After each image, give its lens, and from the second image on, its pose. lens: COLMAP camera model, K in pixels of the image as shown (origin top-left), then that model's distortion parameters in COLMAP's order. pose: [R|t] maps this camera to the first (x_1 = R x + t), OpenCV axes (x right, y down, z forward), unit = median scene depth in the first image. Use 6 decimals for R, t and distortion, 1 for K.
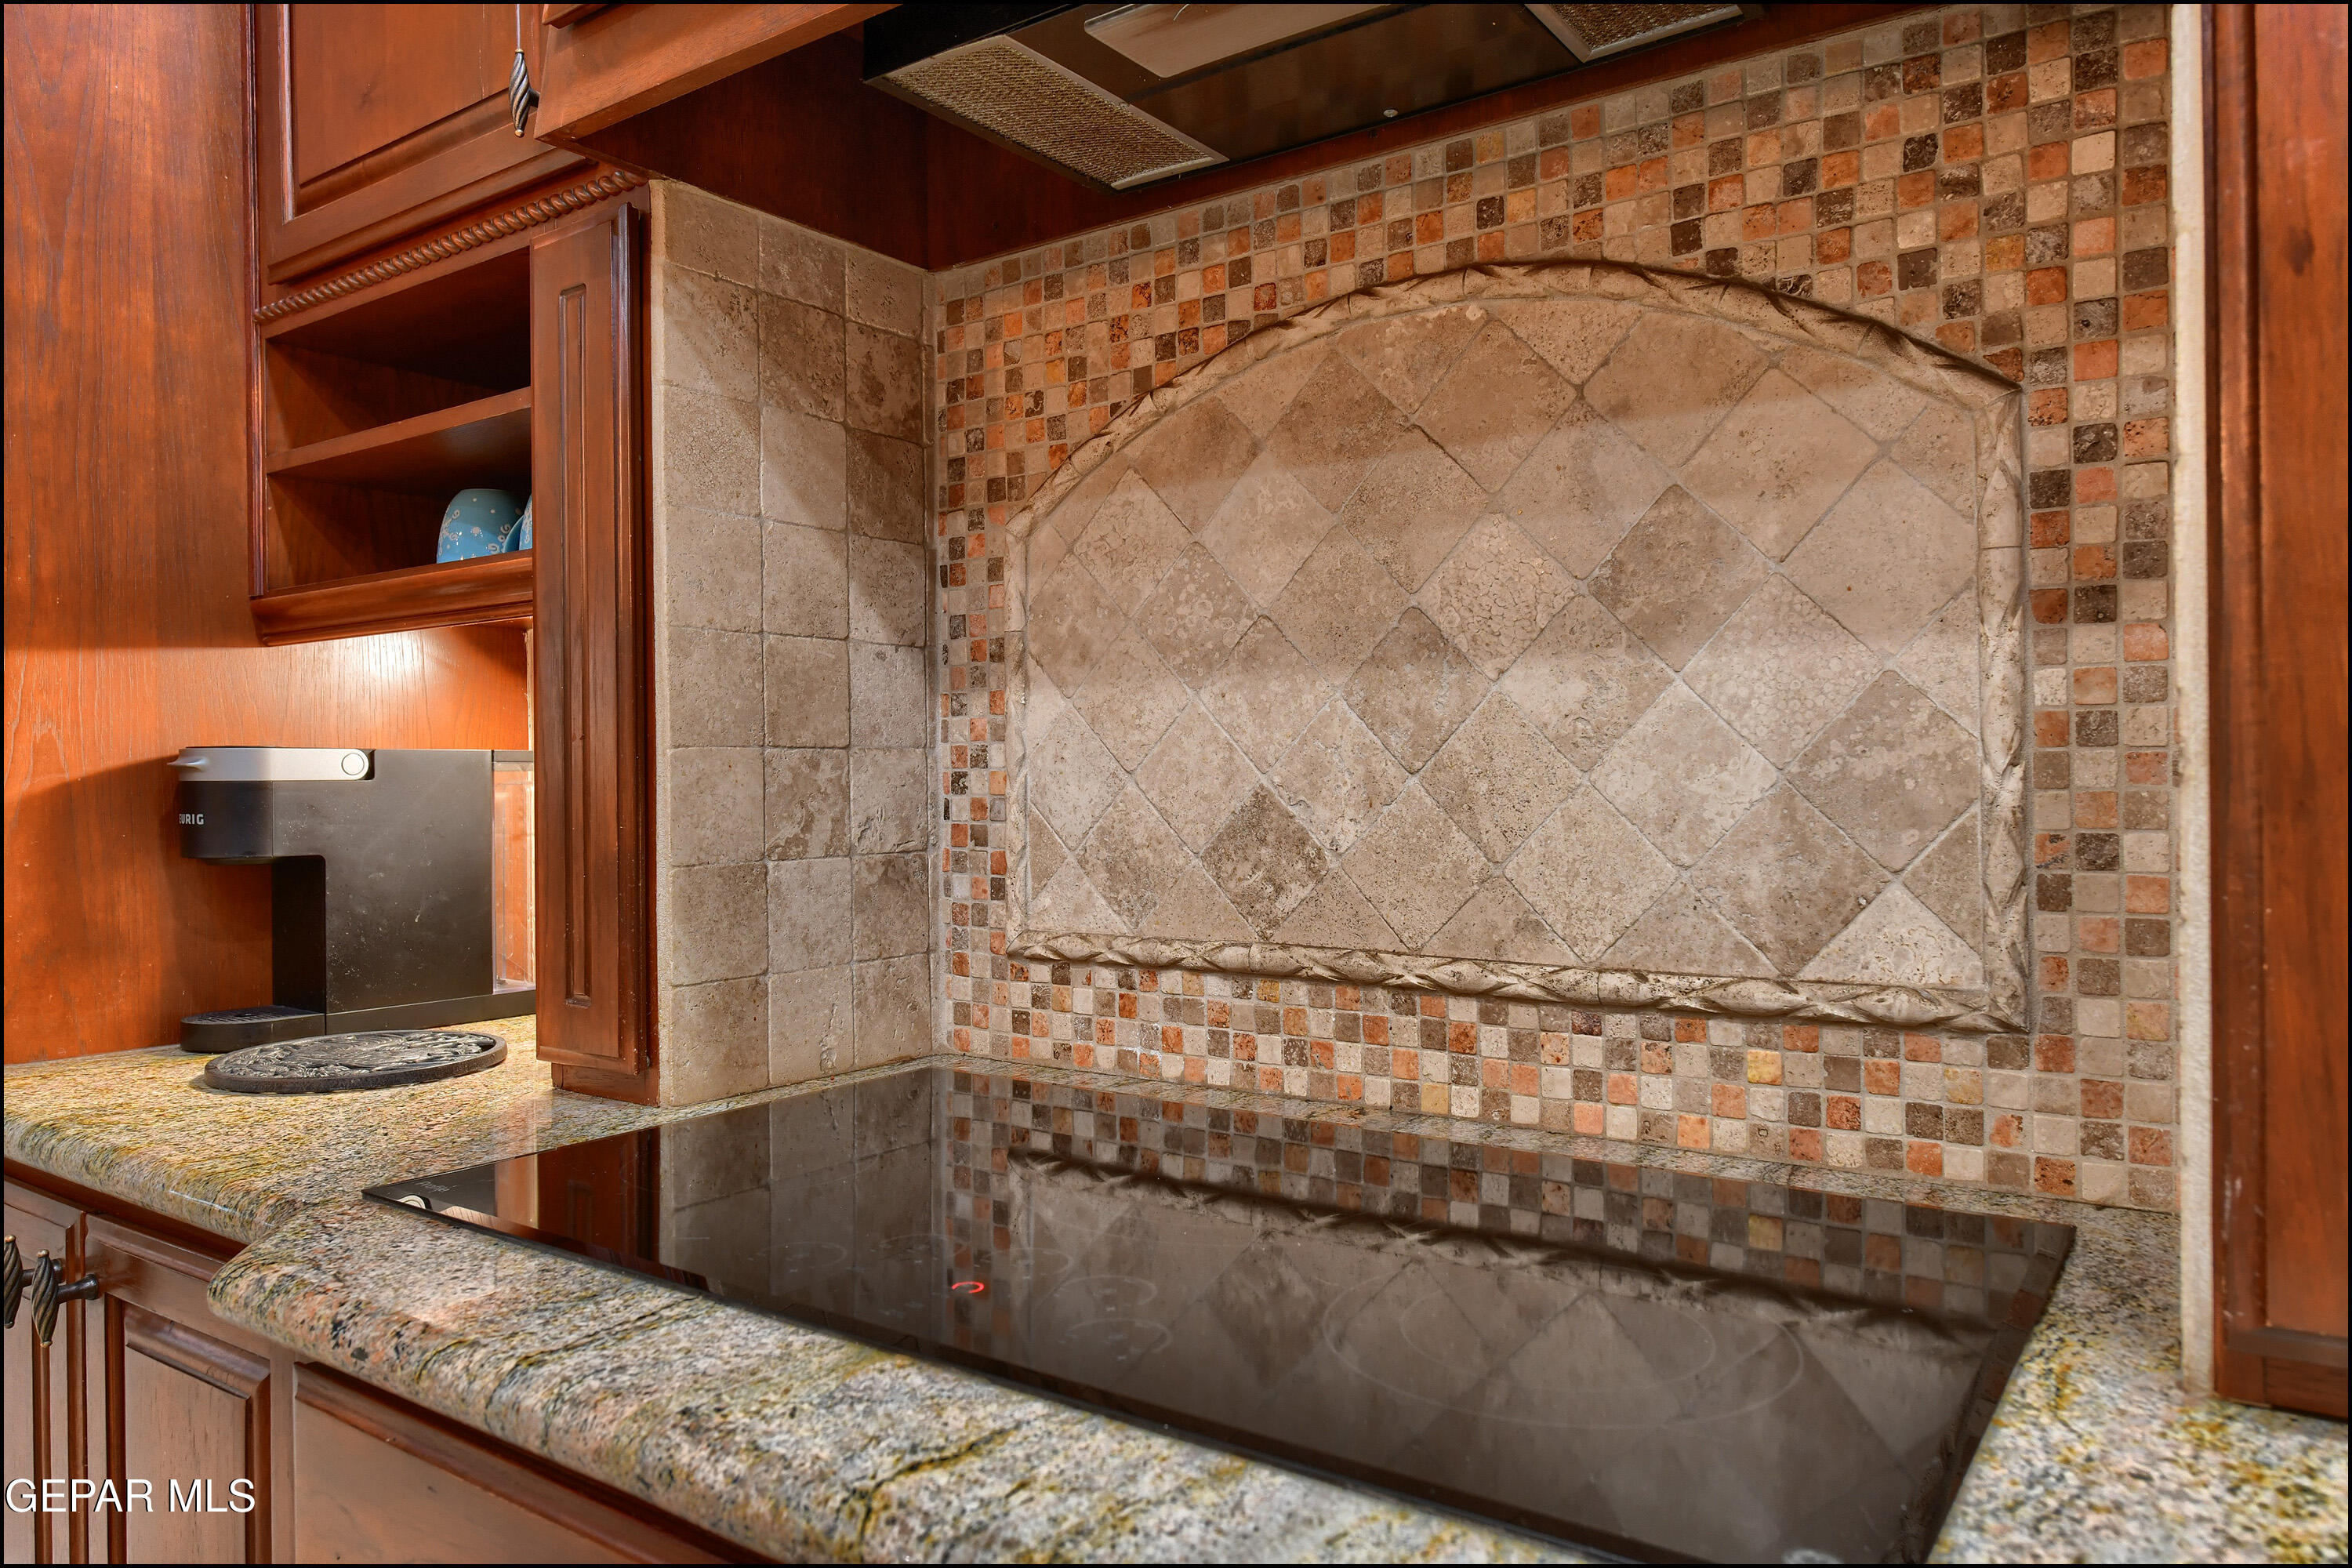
lens RADIAL K [[1564.7, 0, 1183.8], [0, 1564.7, 786.3], [0, 0, 1]] dist [-0.004879, -0.003118]
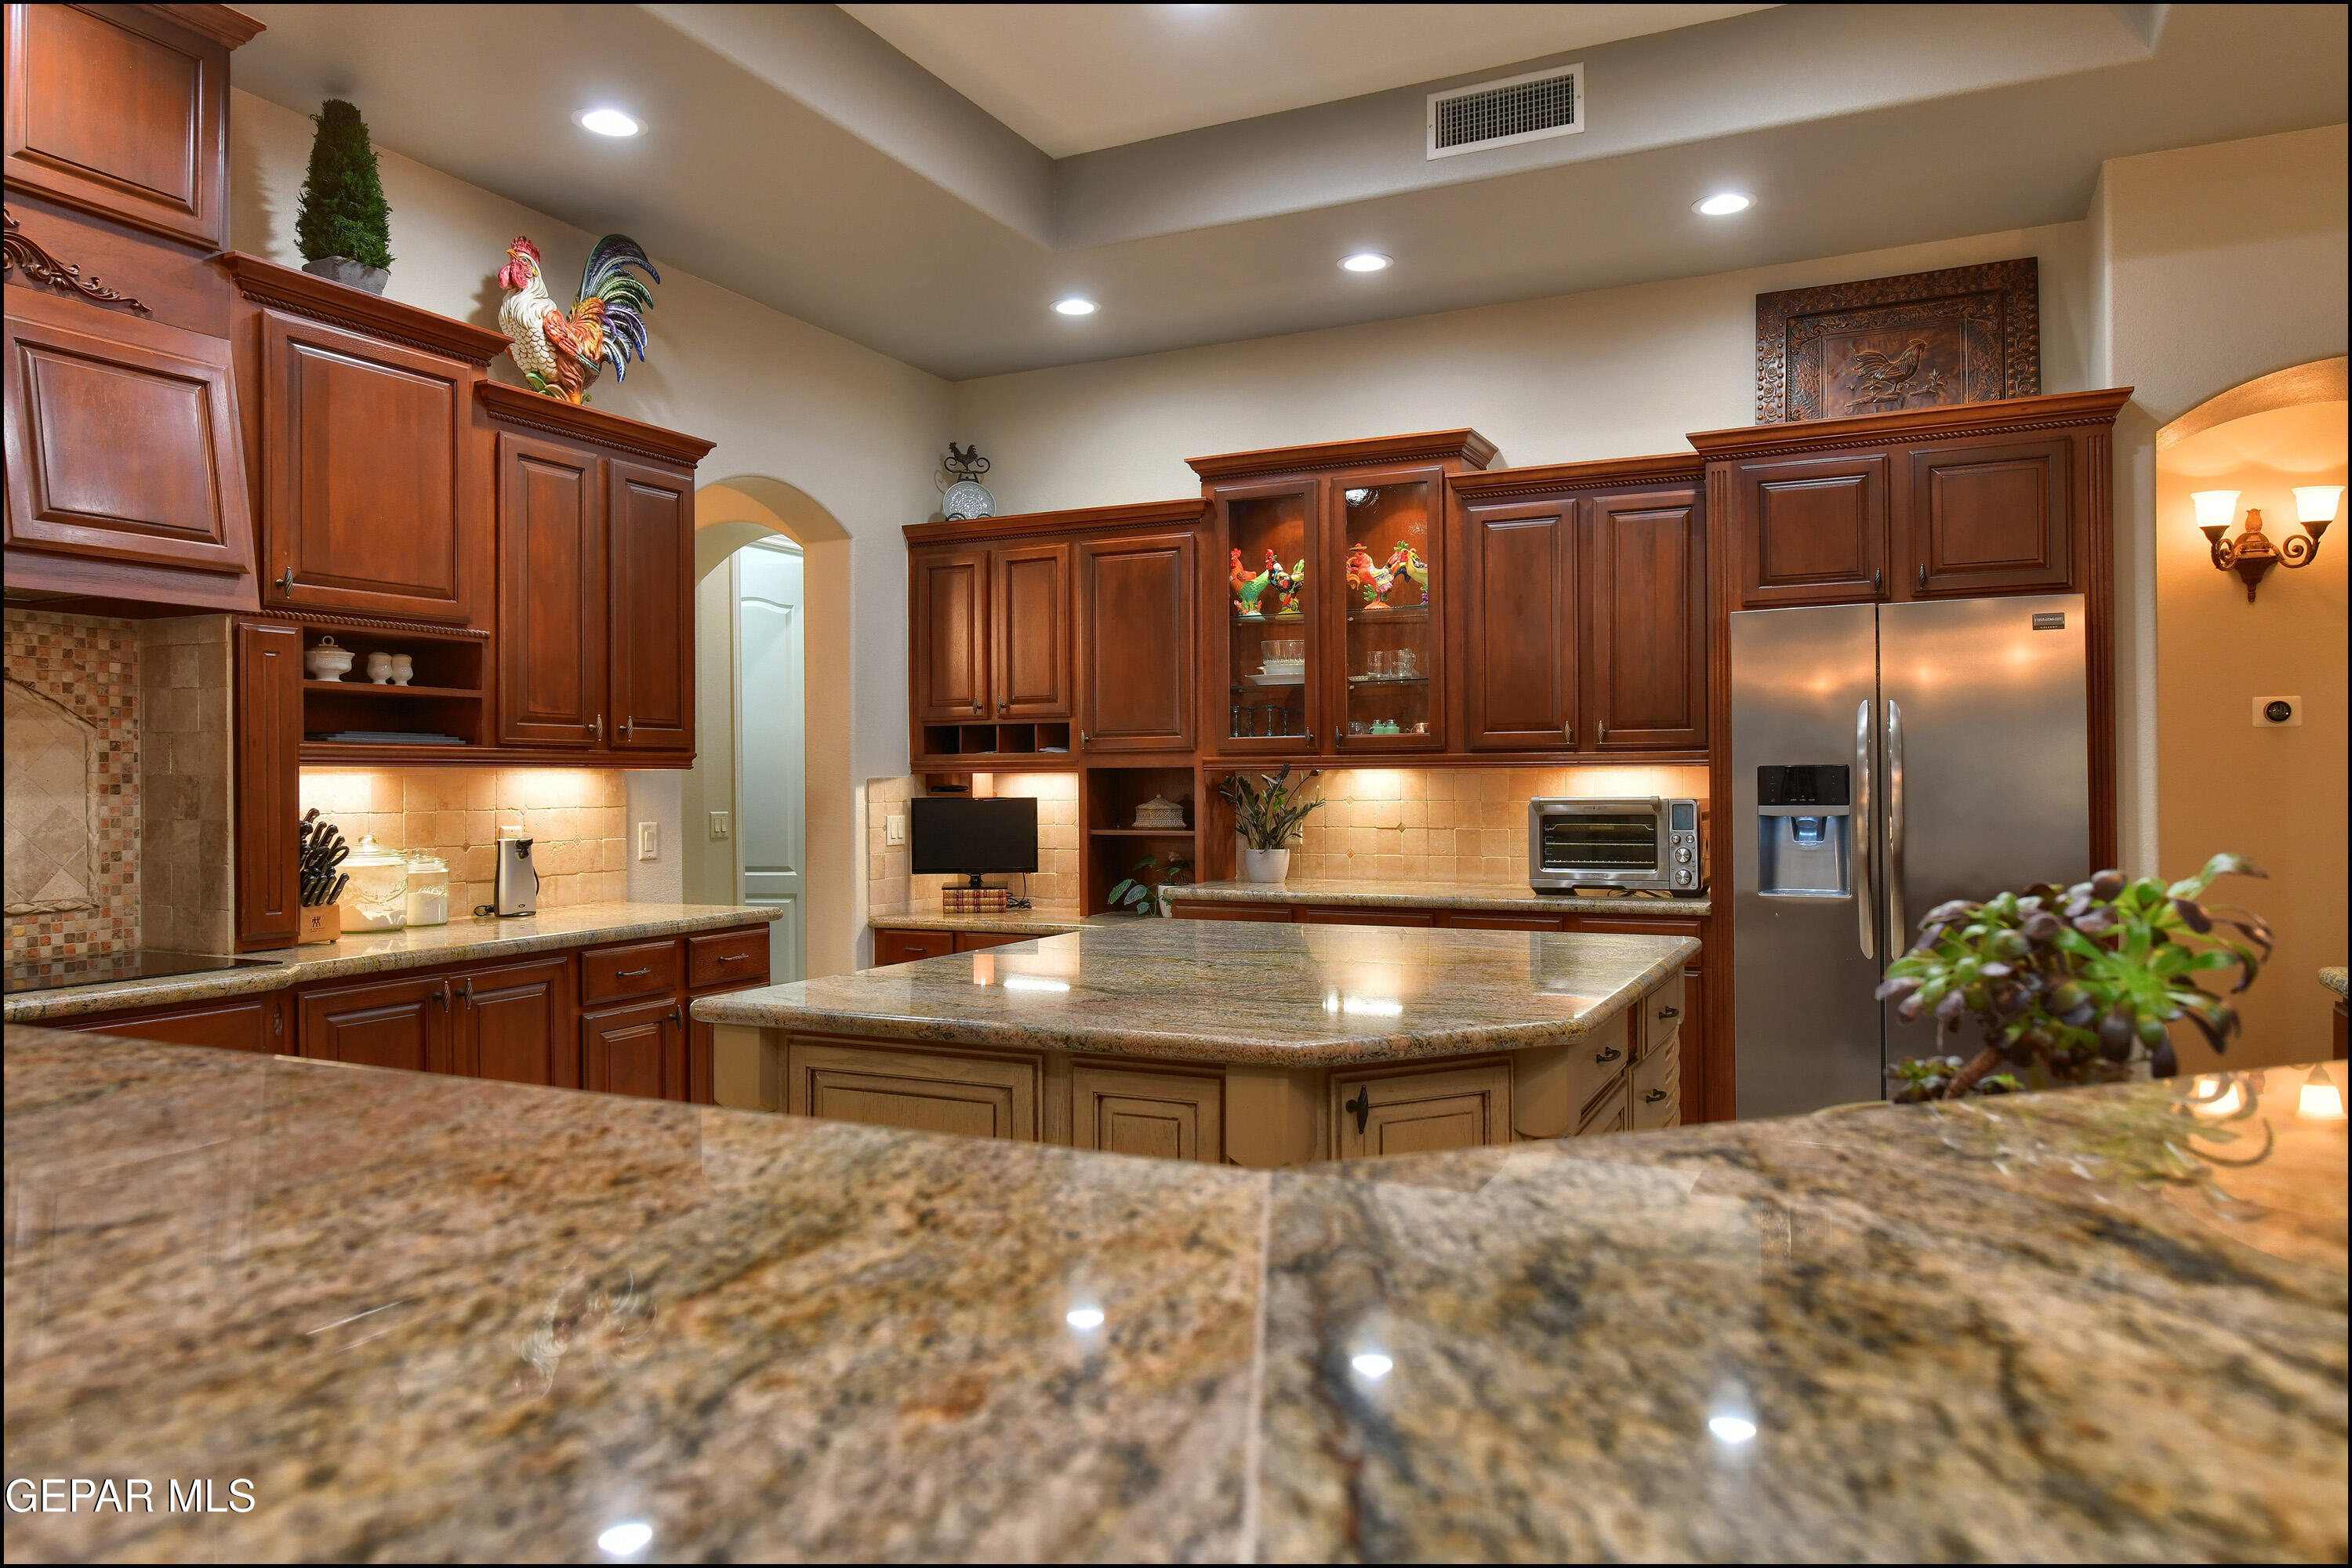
lens RADIAL K [[1564.7, 0, 1171.4], [0, 1564.7, 779.6], [0, 0, 1]] dist [-0.004879, -0.003118]
pose [[-0.160334, 0.011143, 0.987000, -3.269472], [0.010722, 0.999897, -0.009547, -0.073425], [-0.987005, 0.009052, -0.160437, -0.827689]]
